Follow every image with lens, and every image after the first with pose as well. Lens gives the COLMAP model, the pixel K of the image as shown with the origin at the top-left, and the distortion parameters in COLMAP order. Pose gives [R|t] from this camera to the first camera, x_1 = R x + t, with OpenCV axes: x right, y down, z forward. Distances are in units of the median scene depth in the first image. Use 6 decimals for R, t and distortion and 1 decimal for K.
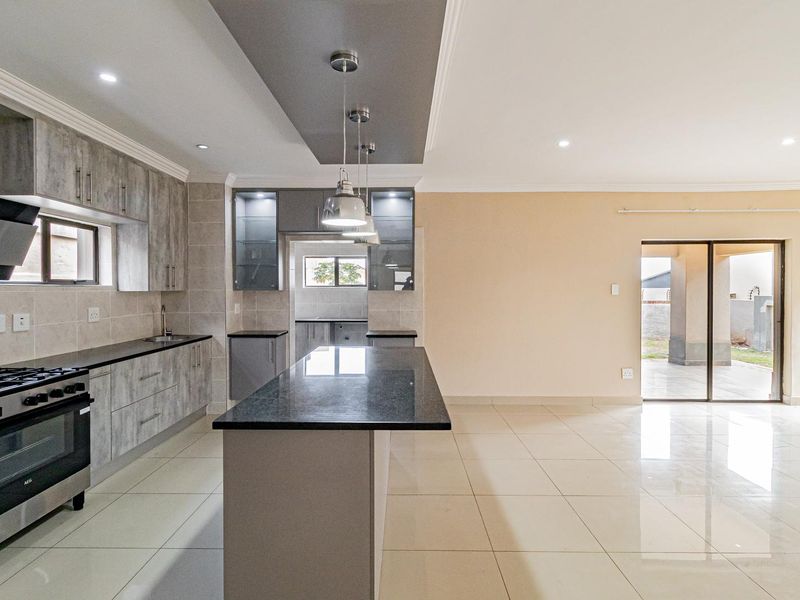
lens RADIAL K [[415.4, 0, 395.8], [0, 415.4, 294.6], [0, 0, 1]] dist [0.005705, 0.000134]
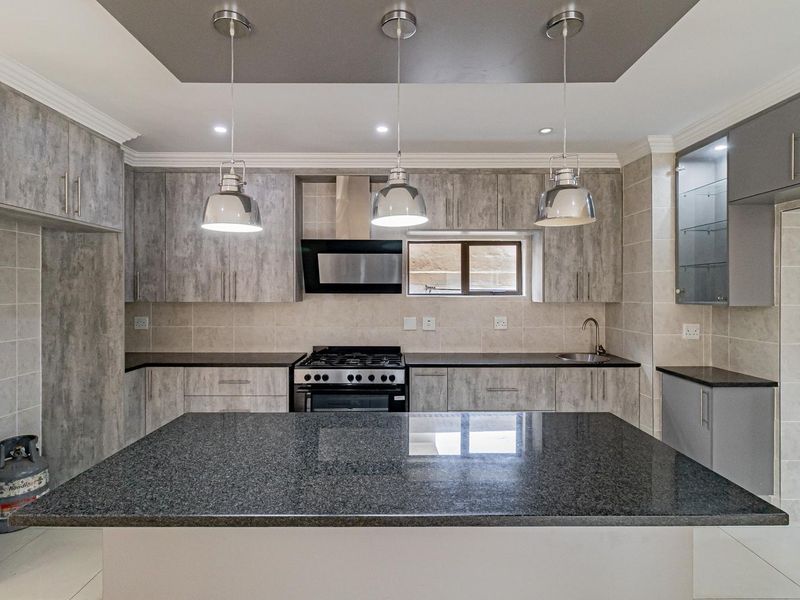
lens RADIAL K [[415.4, 0, 399.2], [0, 415.4, 290.2], [0, 0, 1]] dist [0.005705, 0.000134]
pose [[0.024881, -0.000886, -0.999690, 0.302175], [-0.016570, 0.999862, -0.001299, -0.026117], [0.999553, 0.016597, 0.024863, 0.581858]]
